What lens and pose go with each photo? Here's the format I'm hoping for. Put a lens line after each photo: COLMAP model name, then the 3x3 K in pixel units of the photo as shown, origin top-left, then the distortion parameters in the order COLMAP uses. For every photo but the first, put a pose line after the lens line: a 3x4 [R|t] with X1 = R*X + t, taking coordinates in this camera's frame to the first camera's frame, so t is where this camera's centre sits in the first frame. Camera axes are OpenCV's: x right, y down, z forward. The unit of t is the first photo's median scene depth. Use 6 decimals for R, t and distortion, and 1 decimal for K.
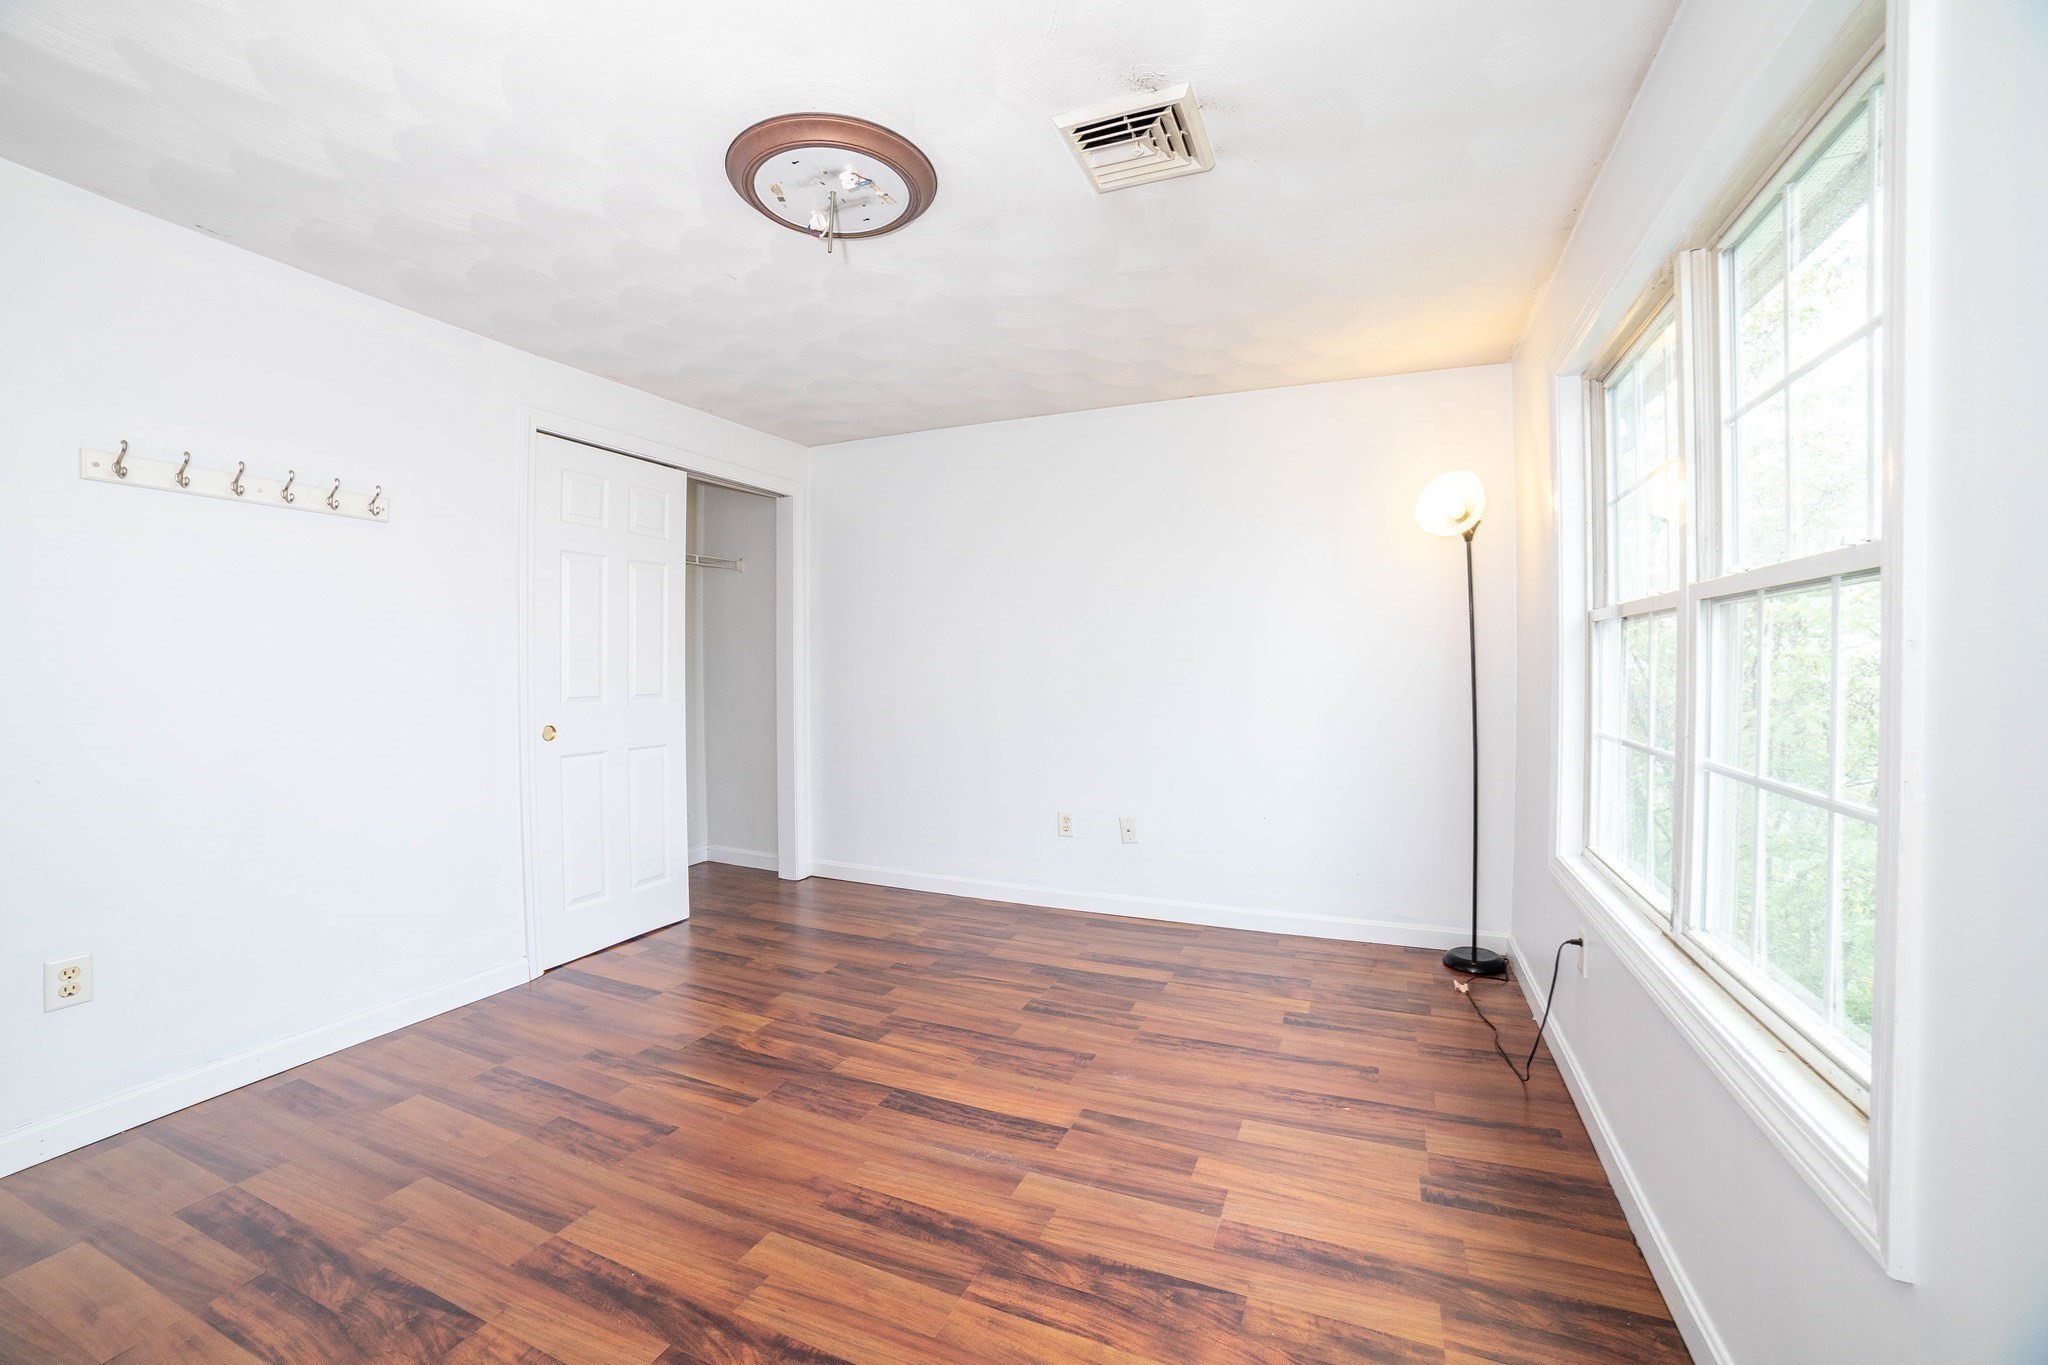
lens RADIAL K [[827.6, 0, 1016.3], [0, 827.6, 672.5], [0, 0, 1]] dist [-0.108402, 0.037349]
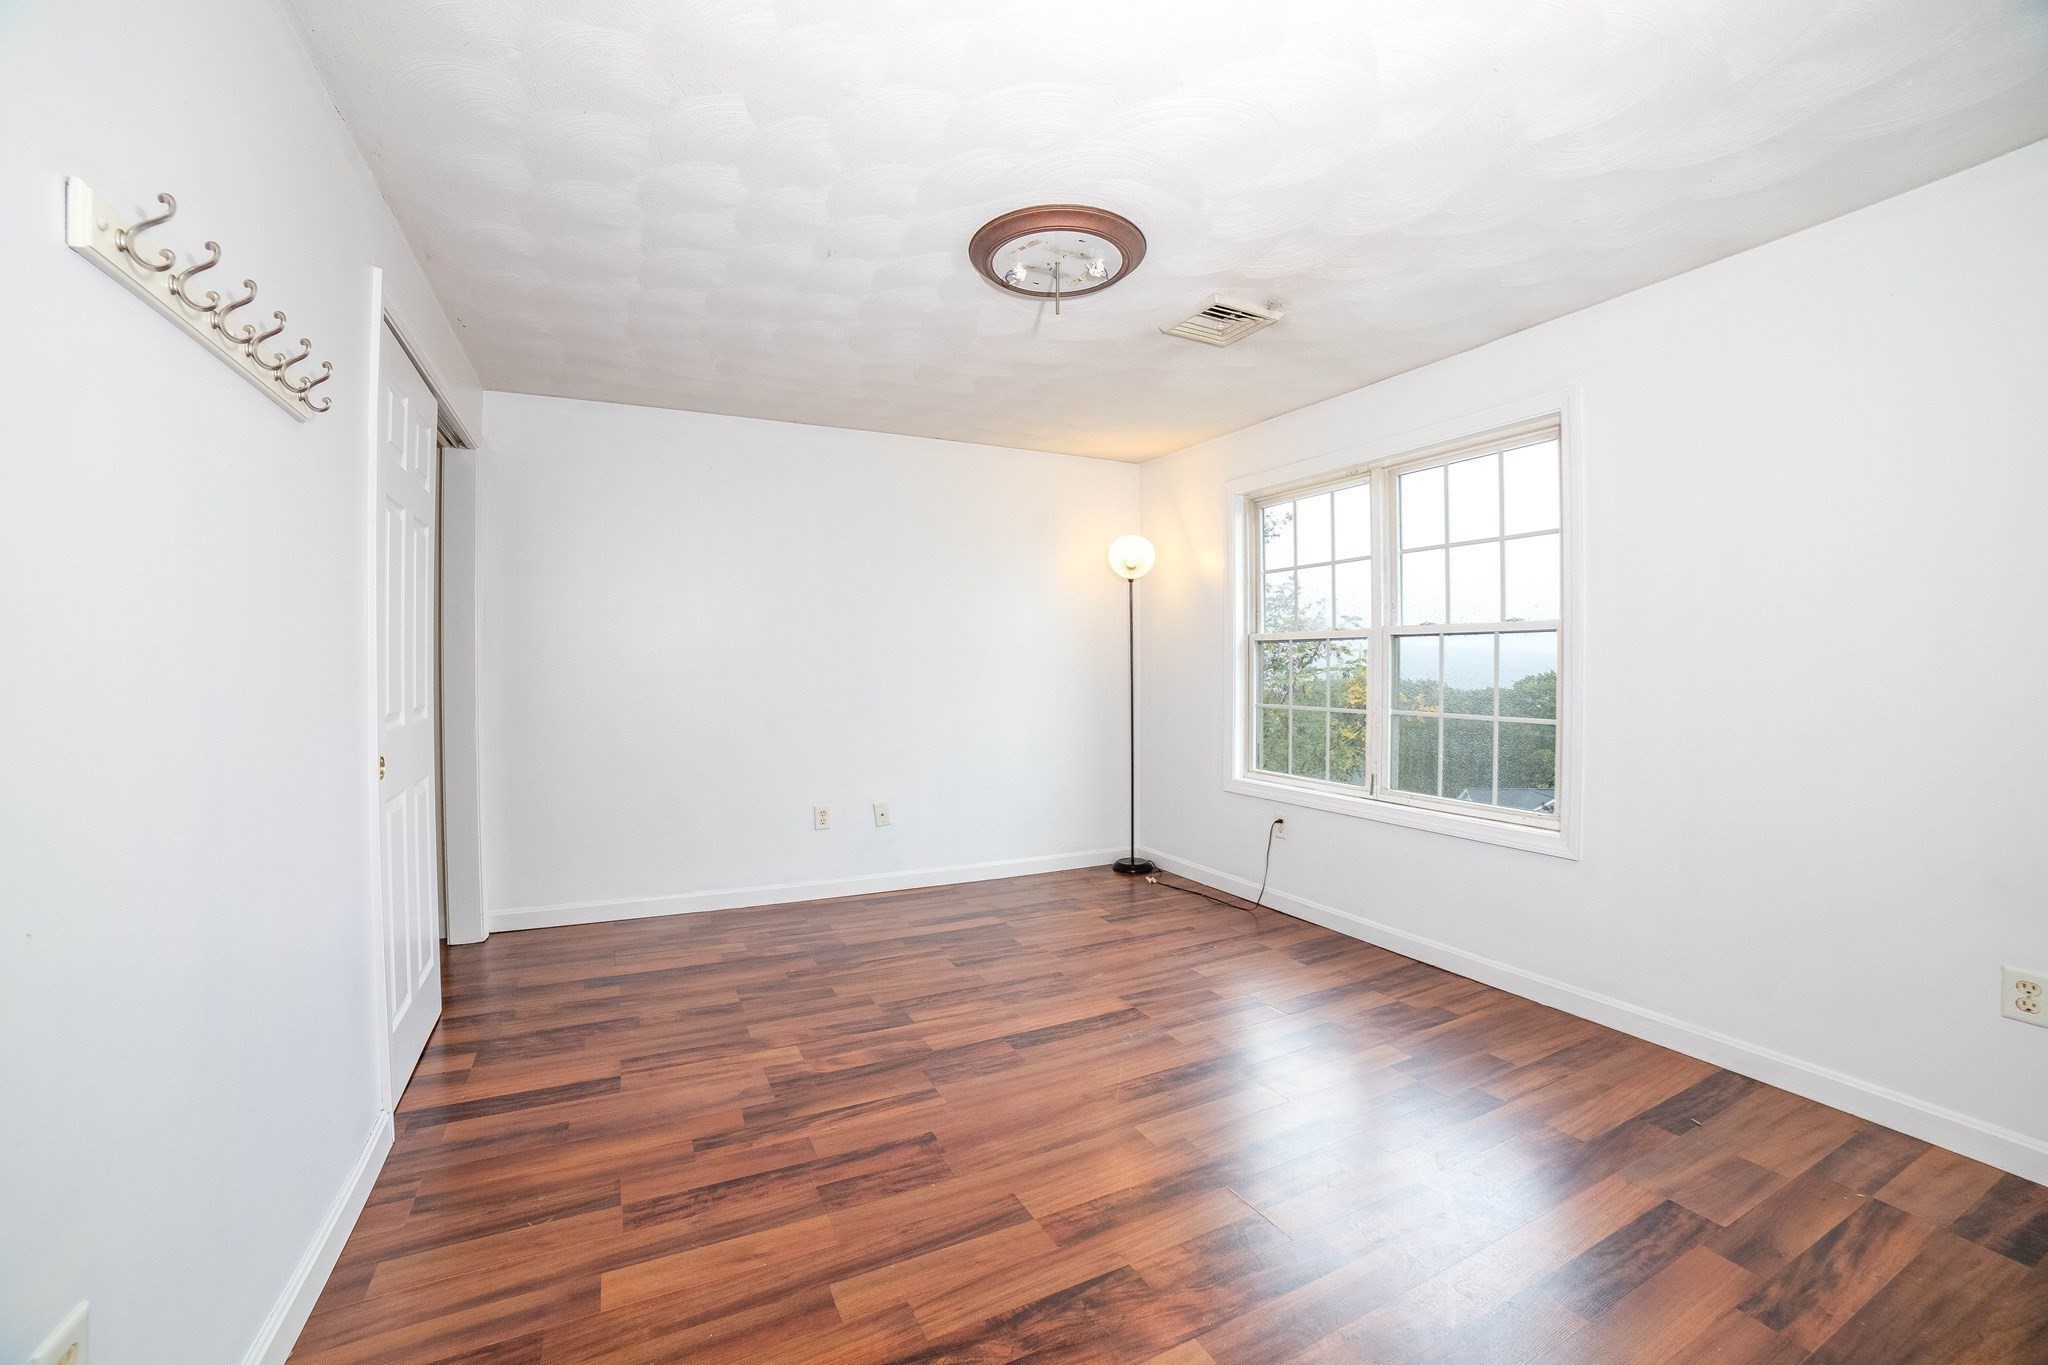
lens RADIAL K [[827.6, 0, 1016.3], [0, 827.6, 672.5], [0, 0, 1]] dist [-0.108402, 0.037349]
pose [[0.639177, -0.002199, 0.769056, -0.849494], [0.002813, 0.999996, 0.000522, -0.001948], [-0.769054, 0.001830, 0.639181, 0.203749]]
